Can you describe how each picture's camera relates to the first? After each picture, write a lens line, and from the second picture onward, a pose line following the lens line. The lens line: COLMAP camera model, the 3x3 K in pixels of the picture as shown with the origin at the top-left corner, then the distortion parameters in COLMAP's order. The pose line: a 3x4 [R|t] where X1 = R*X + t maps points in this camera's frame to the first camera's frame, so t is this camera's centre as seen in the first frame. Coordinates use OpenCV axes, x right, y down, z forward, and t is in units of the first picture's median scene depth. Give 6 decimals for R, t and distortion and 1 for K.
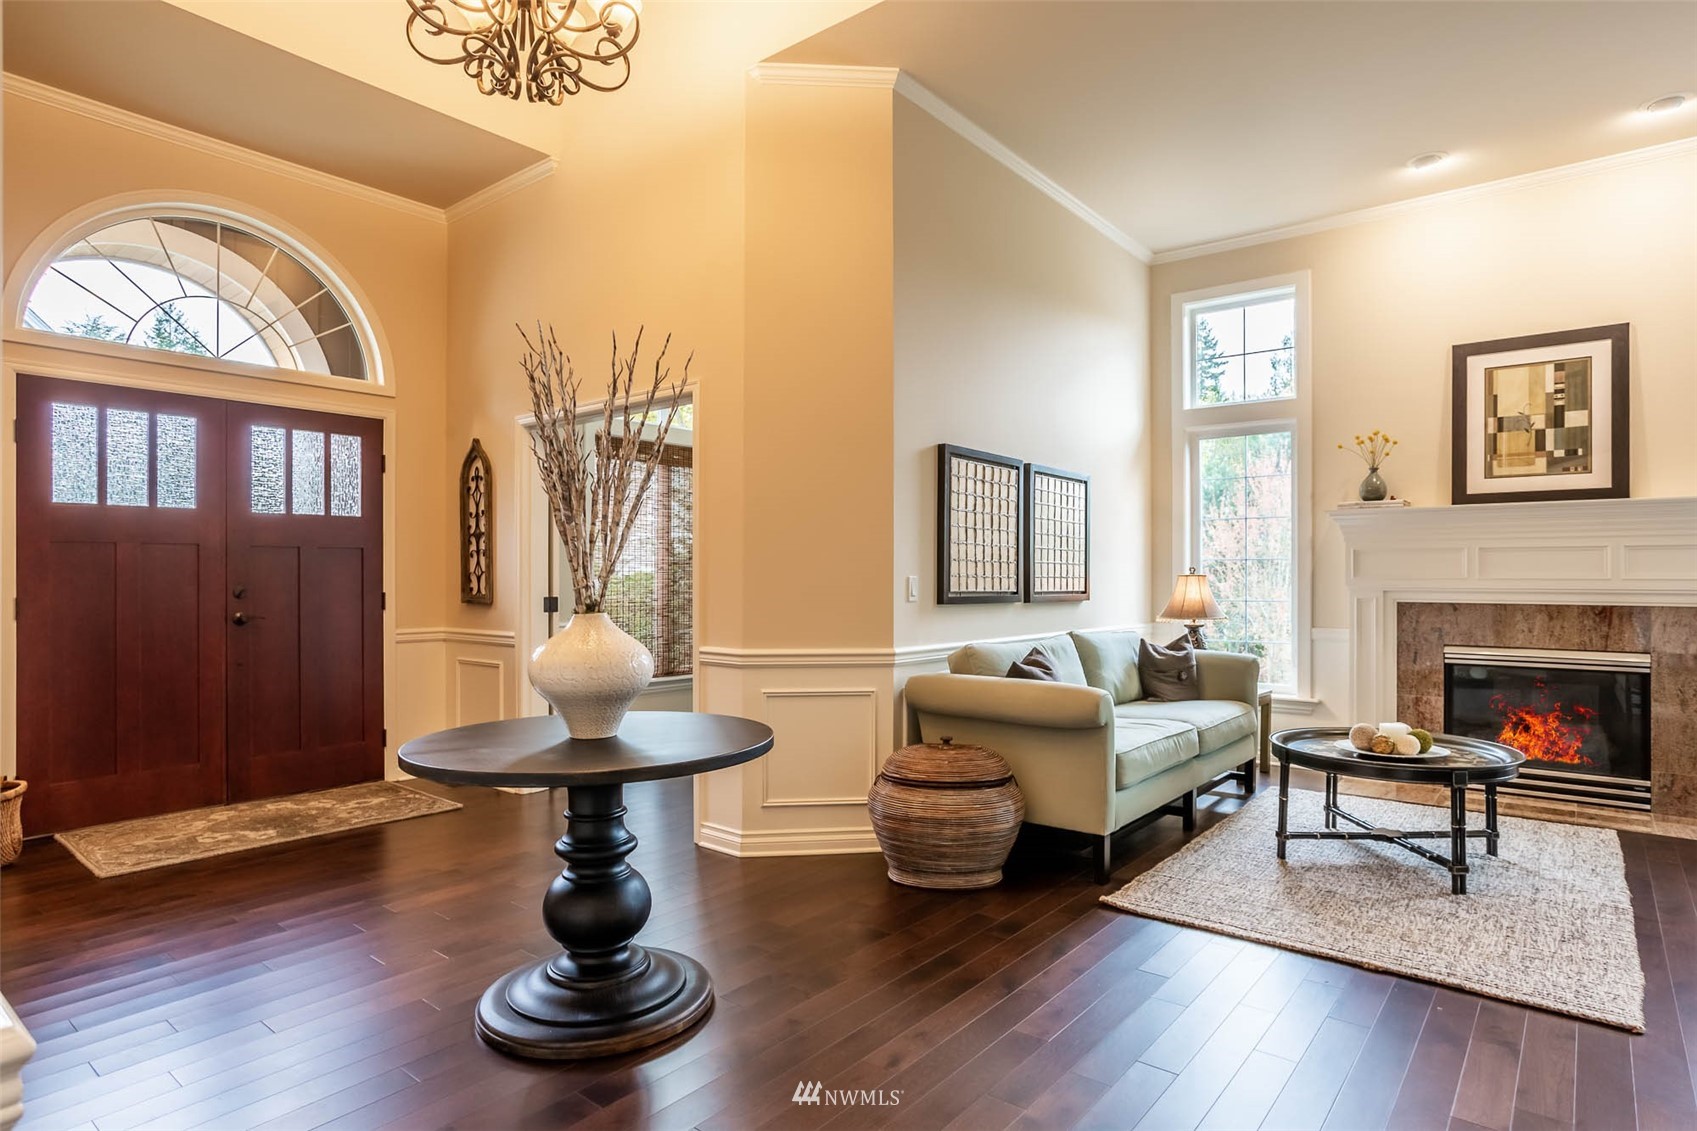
lens RADIAL K [[931.1, 0, 848.5], [0, 931.1, 565.5], [0, 0, 1]] dist [-0.022540, 0.000308]
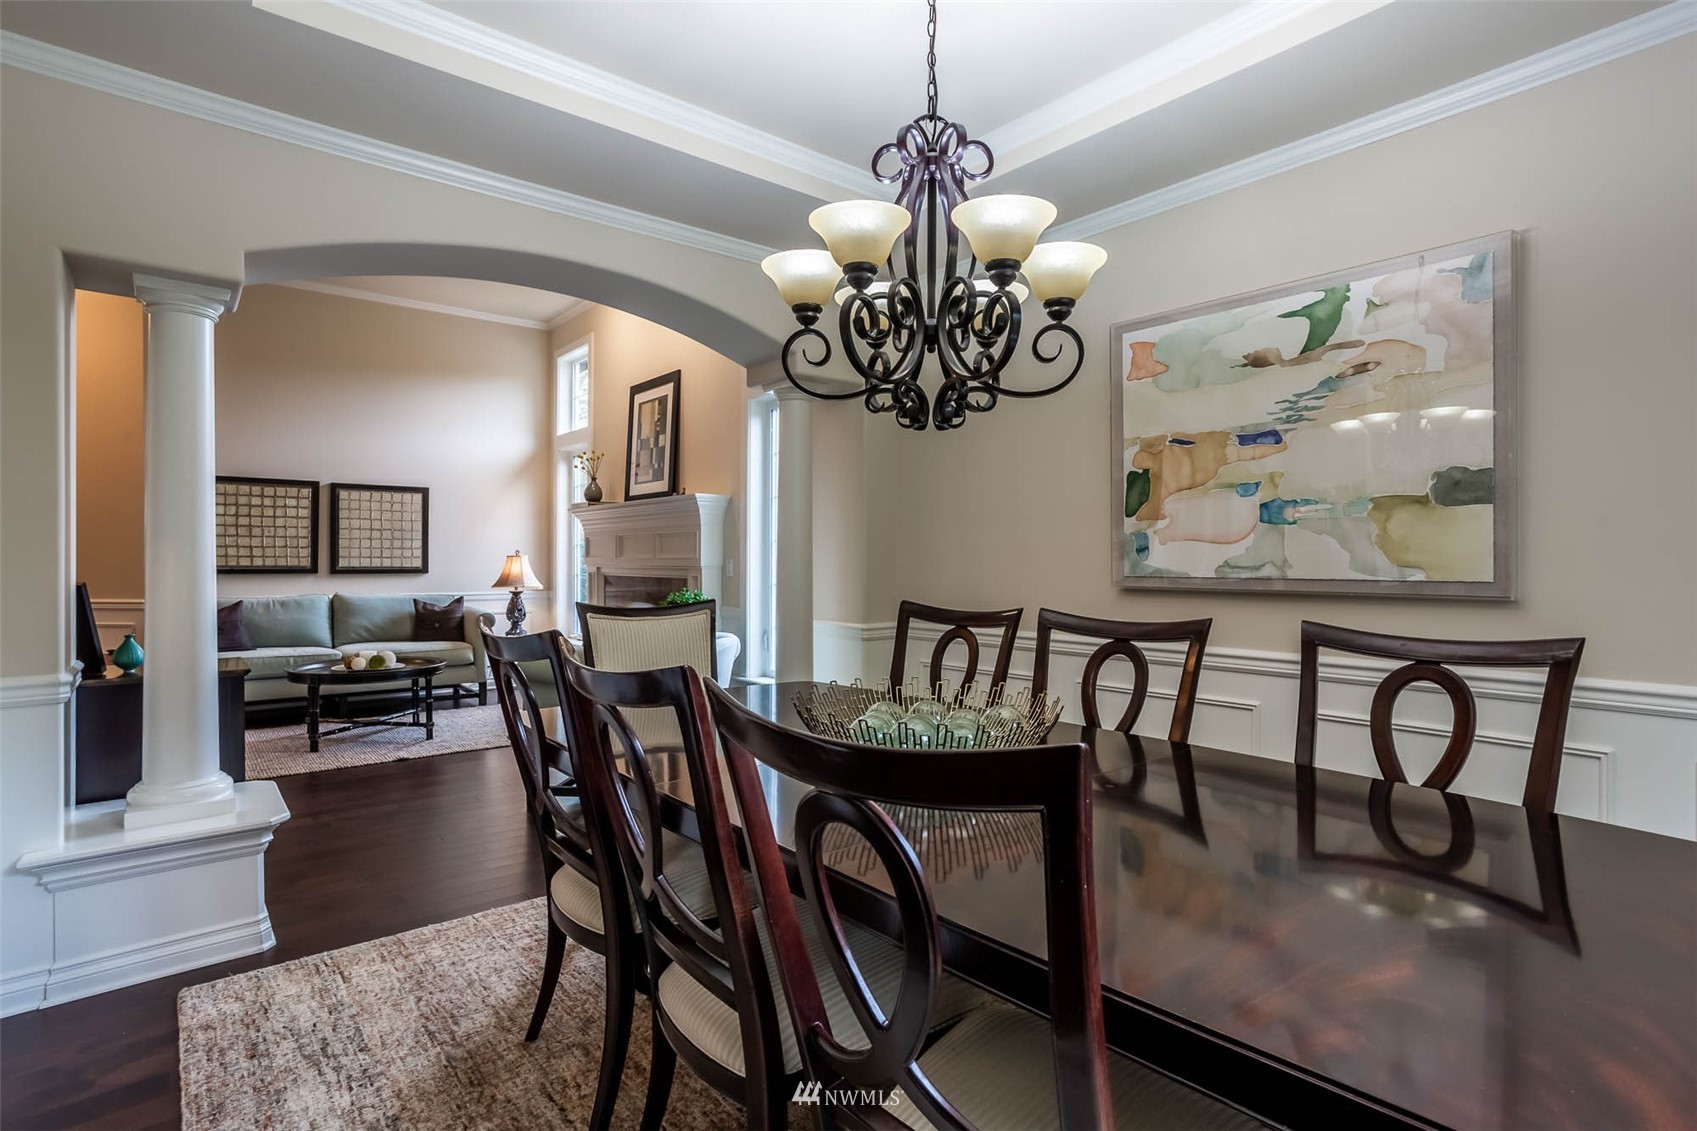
lens RADIAL K [[836.5, 0, 841.0], [0, 836.5, 563.7], [0, 0, 1]] dist [-0.024287, 0.000697]
pose [[0.979184, -0.000103, -0.202973, 1.283648], [0.002659, 0.999921, 0.012318, 0.008778], [0.202956, -0.012601, 0.979107, -0.156138]]
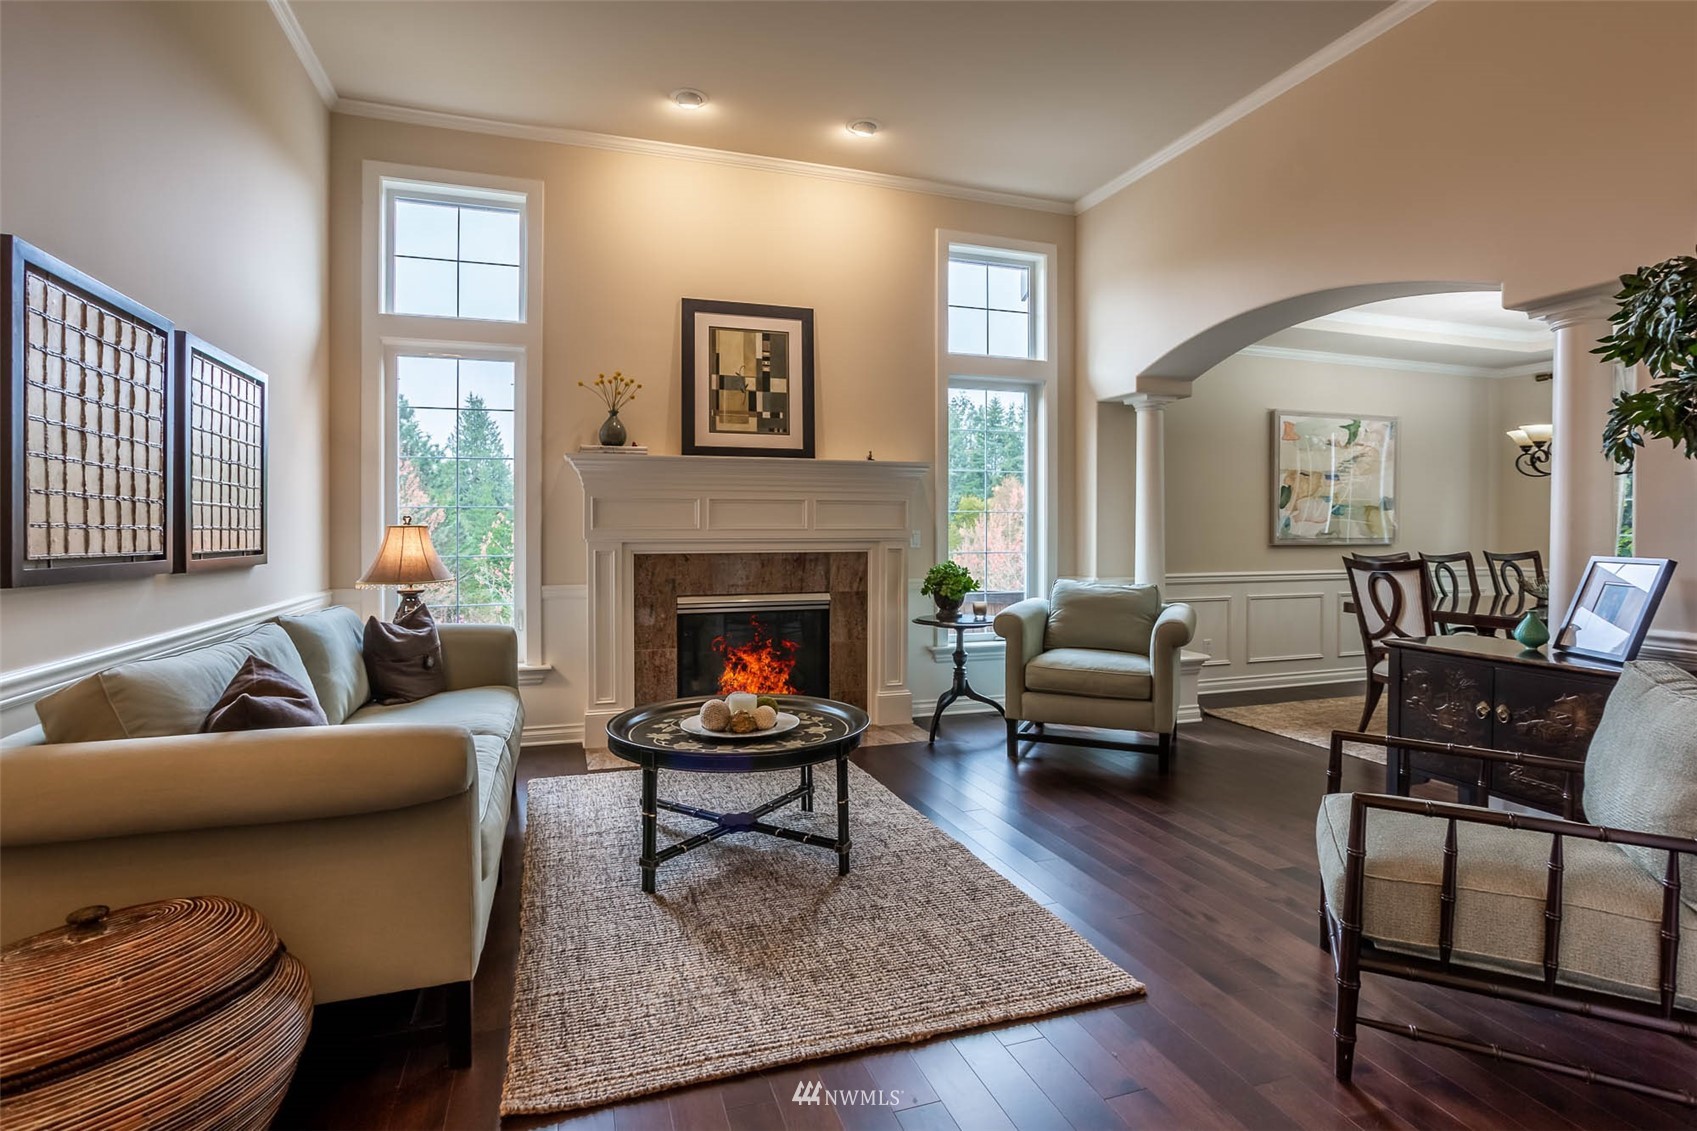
lens RADIAL K [[836.6, 0, 845.2], [0, 836.6, 530.3], [0, 0, 1]] dist [-0.004395, 0.000744]
pose [[0.536538, -0.004087, 0.843866, -0.022246], [-0.005158, 0.999954, 0.008122, 0.007345], [-0.843861, -0.008711, 0.536492, 0.378683]]
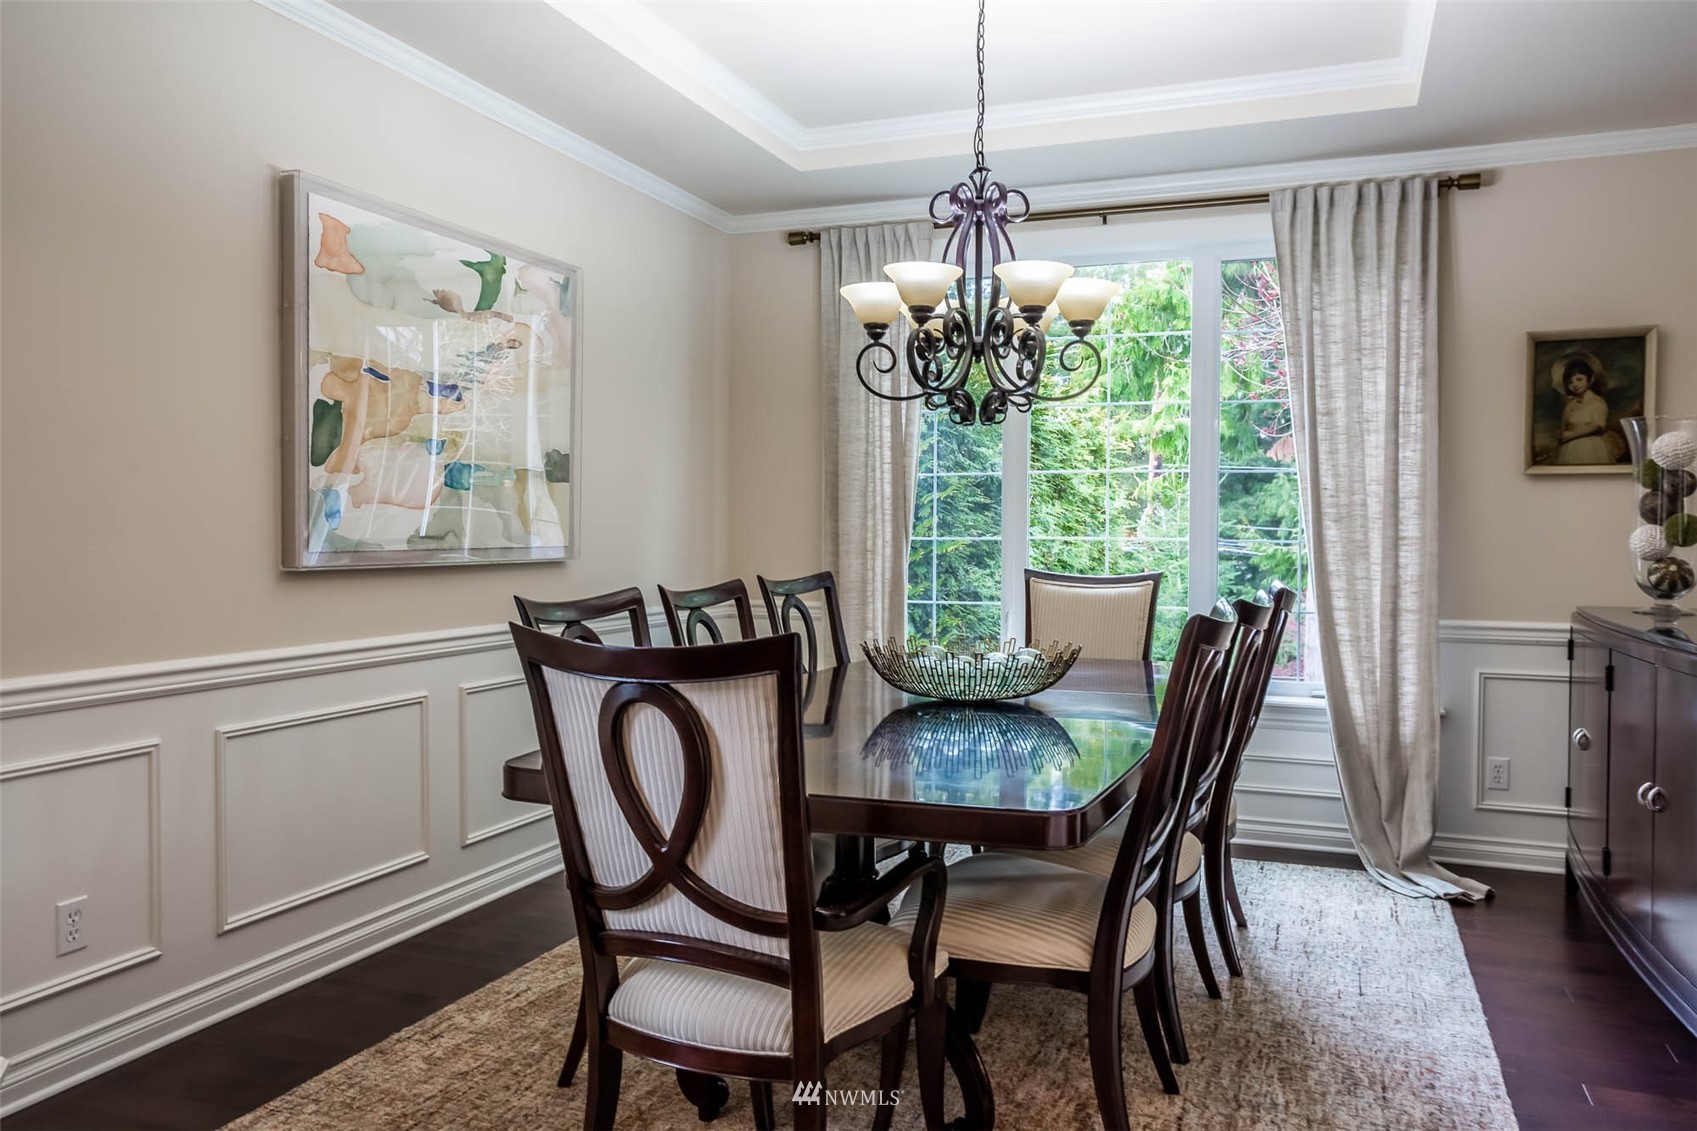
lens RADIAL K [[1243.8, 0, 848.5], [0, 1243.8, 565.5], [0, 0, 1]] dist [0.005555, 0.001408]
pose [[-0.296470, -0.033587, 0.954451, 0.679353], [-0.013044, 0.999431, 0.031118, 0.009613], [-0.954953, -0.003225, -0.296740, 0.426441]]
